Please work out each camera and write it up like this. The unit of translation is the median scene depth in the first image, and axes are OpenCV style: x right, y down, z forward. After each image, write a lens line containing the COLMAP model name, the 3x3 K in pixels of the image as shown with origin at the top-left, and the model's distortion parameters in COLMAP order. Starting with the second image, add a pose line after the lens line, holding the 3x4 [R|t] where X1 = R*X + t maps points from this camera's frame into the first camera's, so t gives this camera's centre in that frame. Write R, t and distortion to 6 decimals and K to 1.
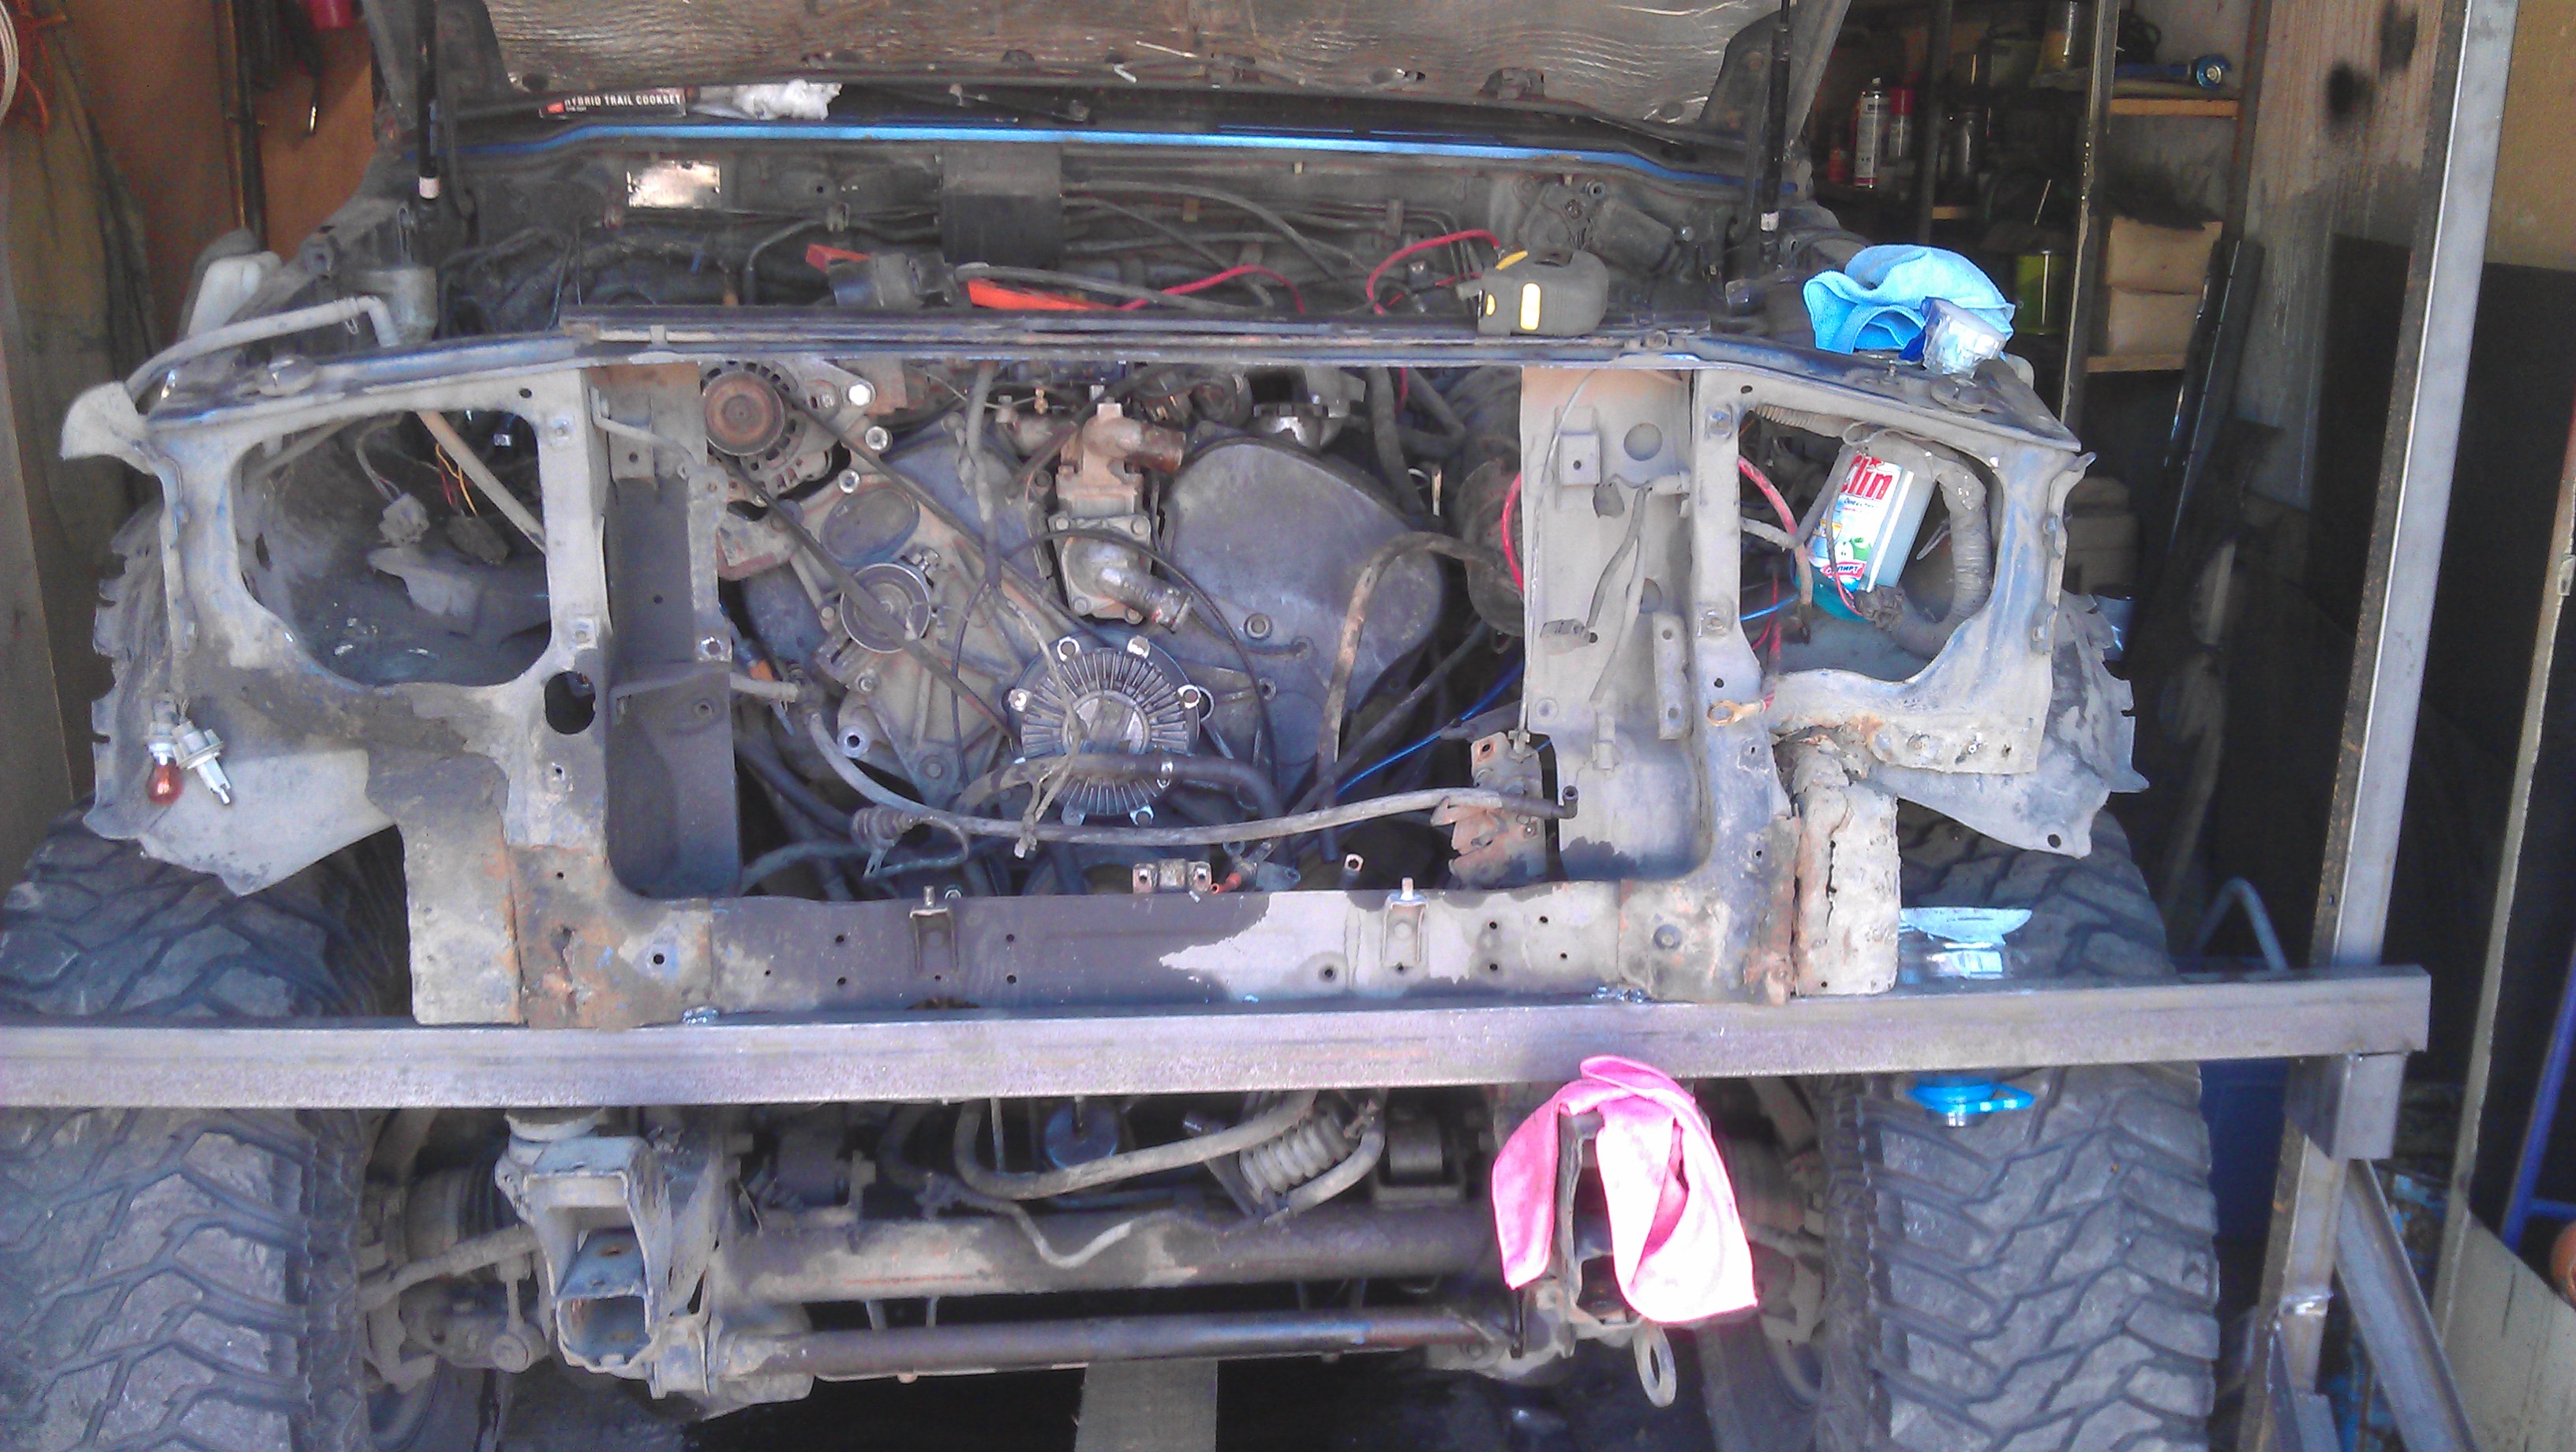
lens RADIAL K [[2642.5, 0, 1290.7], [0, 2642.5, 734.2], [0, 0, 1]] dist [0.148877, -0.526165]
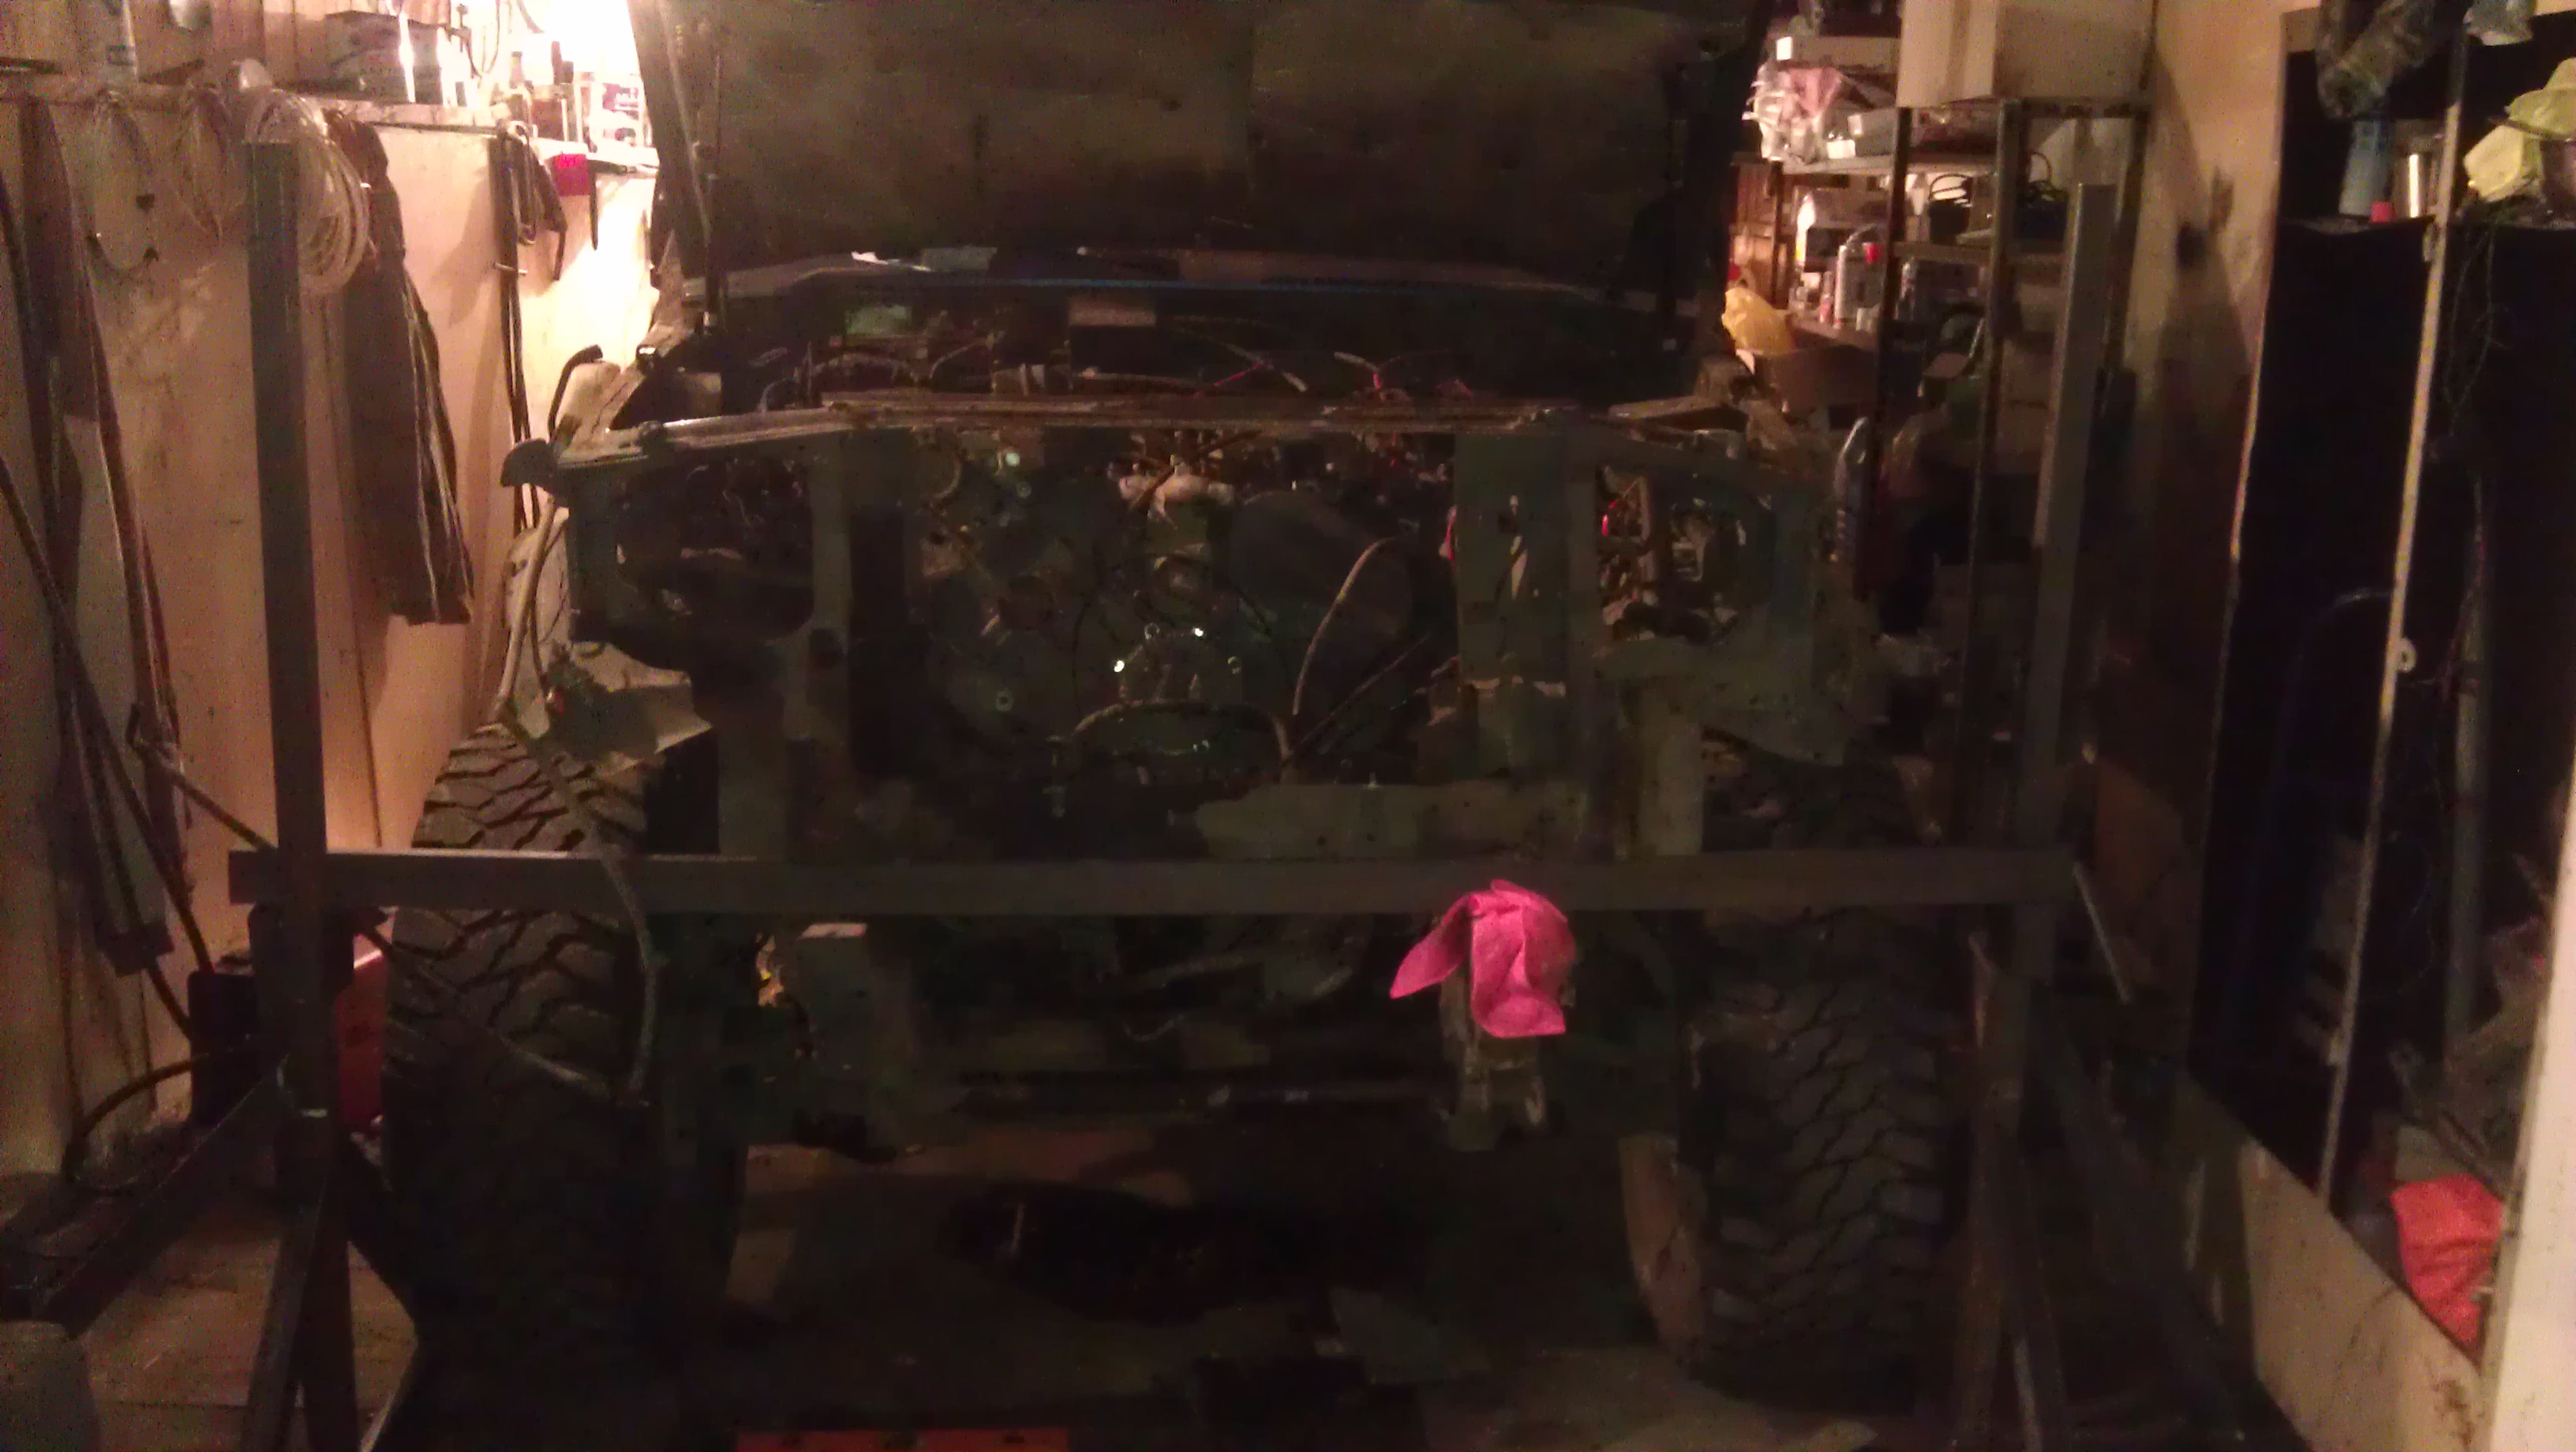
lens RADIAL K [[2642.5, 0, 1290.7], [0, 2642.5, 734.2], [0, 0, 1]] dist [0.148877, -0.526165]
pose [[0.998889, 0.009386, -0.046192, 0.062808], [-0.011921, 0.998419, -0.054922, 0.108921], [0.045603, 0.055412, 0.997422, -0.468571]]
